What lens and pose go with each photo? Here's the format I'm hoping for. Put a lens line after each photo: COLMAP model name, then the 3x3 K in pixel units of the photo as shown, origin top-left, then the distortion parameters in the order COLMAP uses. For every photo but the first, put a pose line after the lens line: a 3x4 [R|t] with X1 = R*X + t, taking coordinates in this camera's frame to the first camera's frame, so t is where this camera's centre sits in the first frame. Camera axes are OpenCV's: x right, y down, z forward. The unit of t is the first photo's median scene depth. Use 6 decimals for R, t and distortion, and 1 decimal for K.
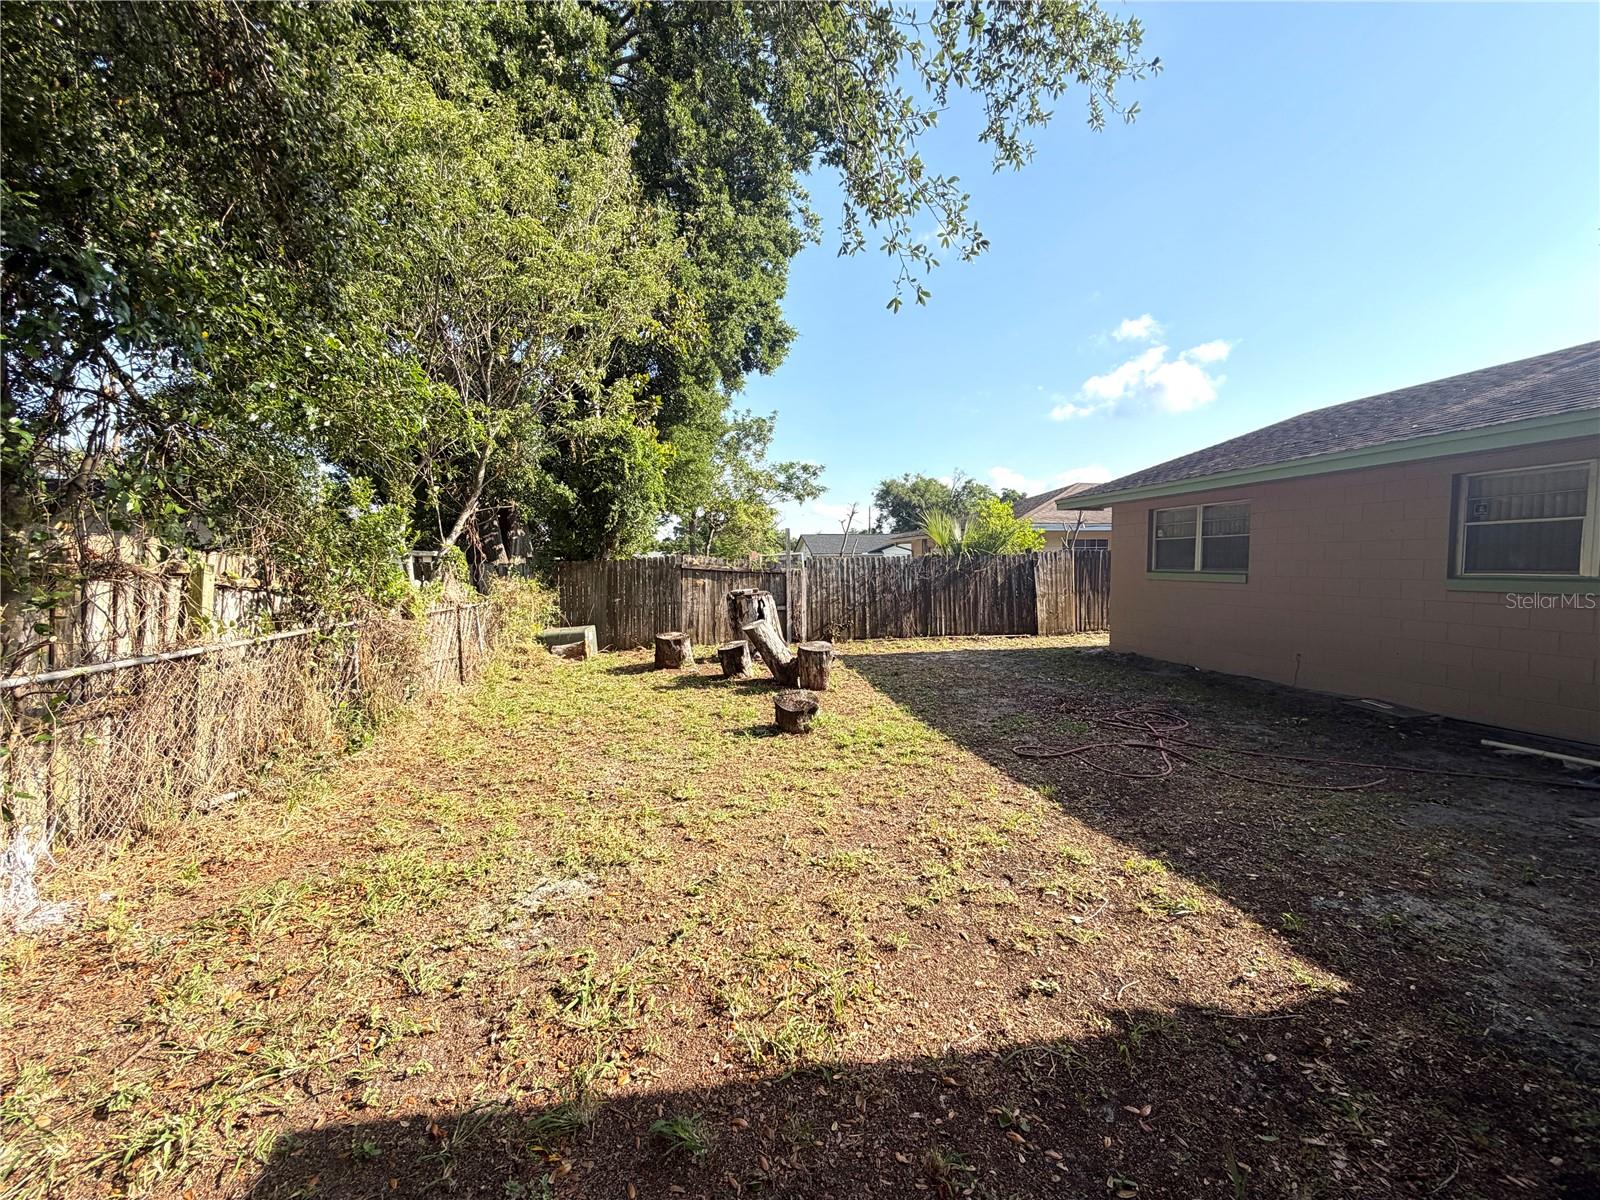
lens RADIAL K [[635.4, 0, 792.8], [0, 635.4, 595.0], [0, 0, 1]] dist [0.008621, -0.001585]
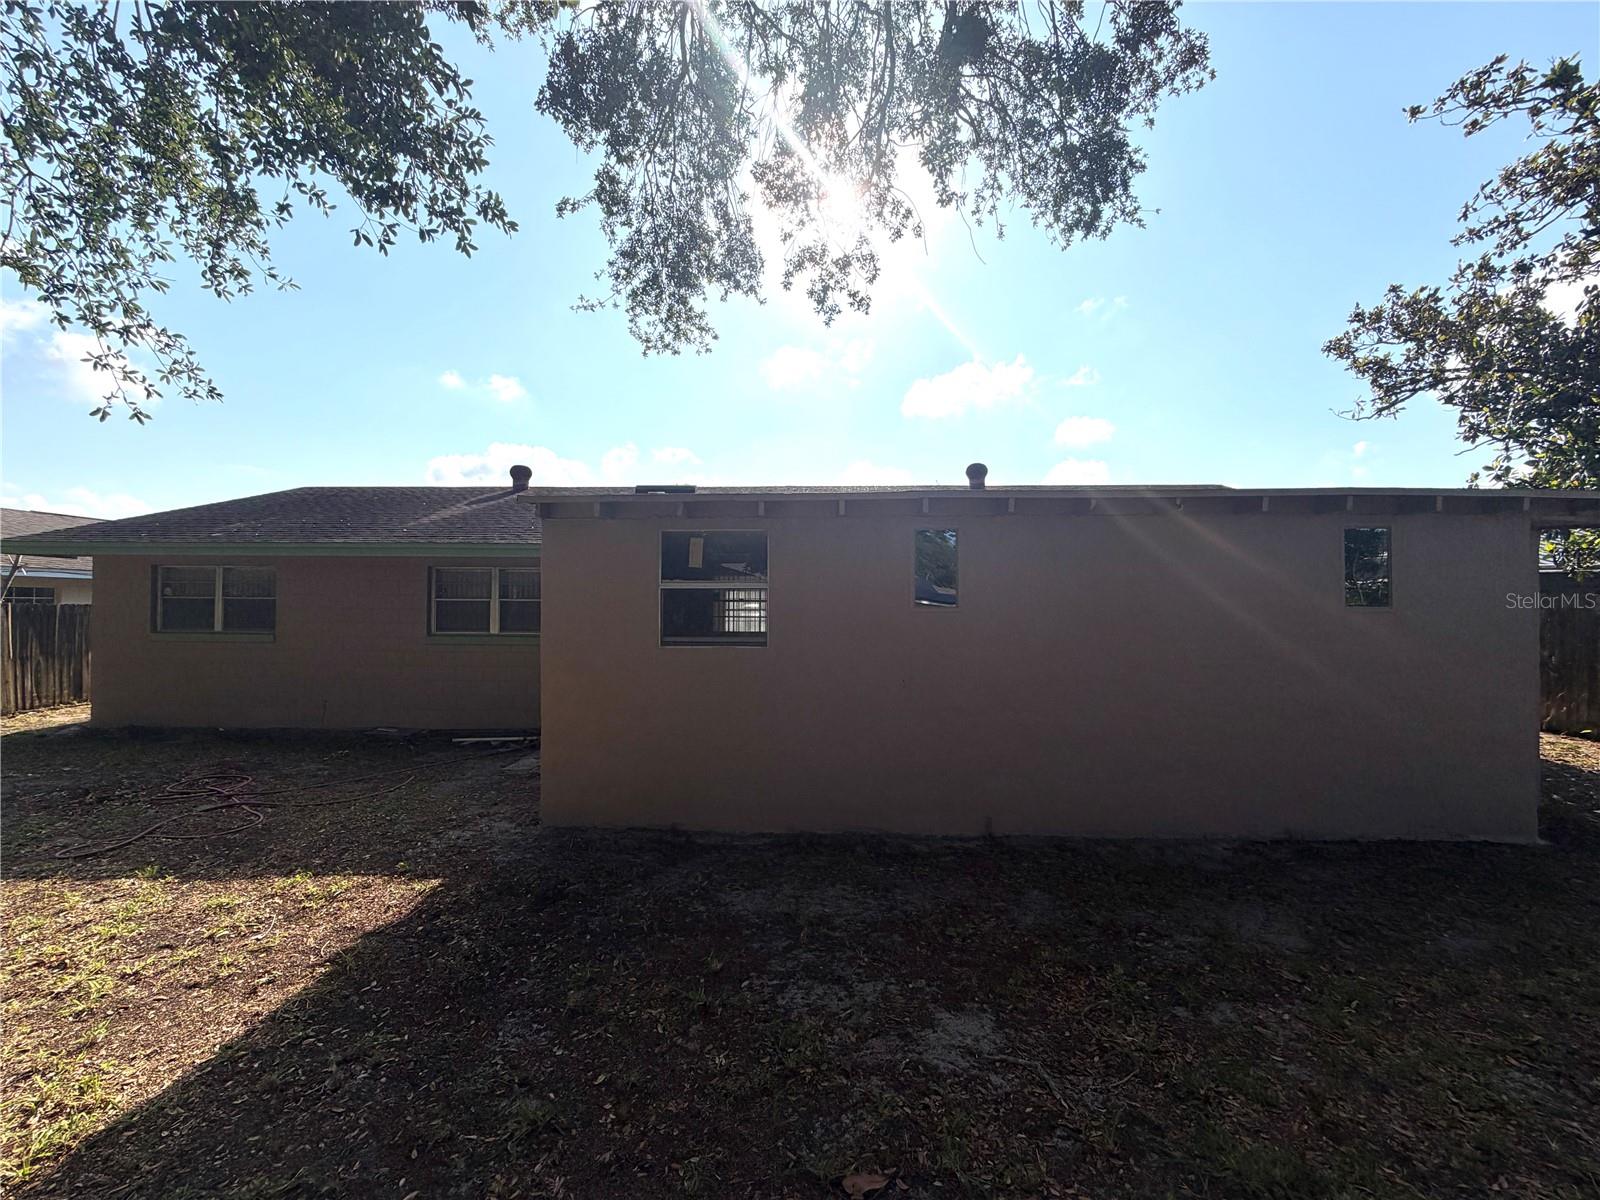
lens RADIAL K [[635.4, 0, 796.4], [0, 635.4, 604.5], [0, 0, 1]] dist [0.008621, -0.001585]
pose [[0.197333, 0.017606, 0.980178, -0.488985], [0.038900, 0.998911, -0.025773, -0.053861], [-0.979564, 0.043215, 0.196434, -0.249913]]
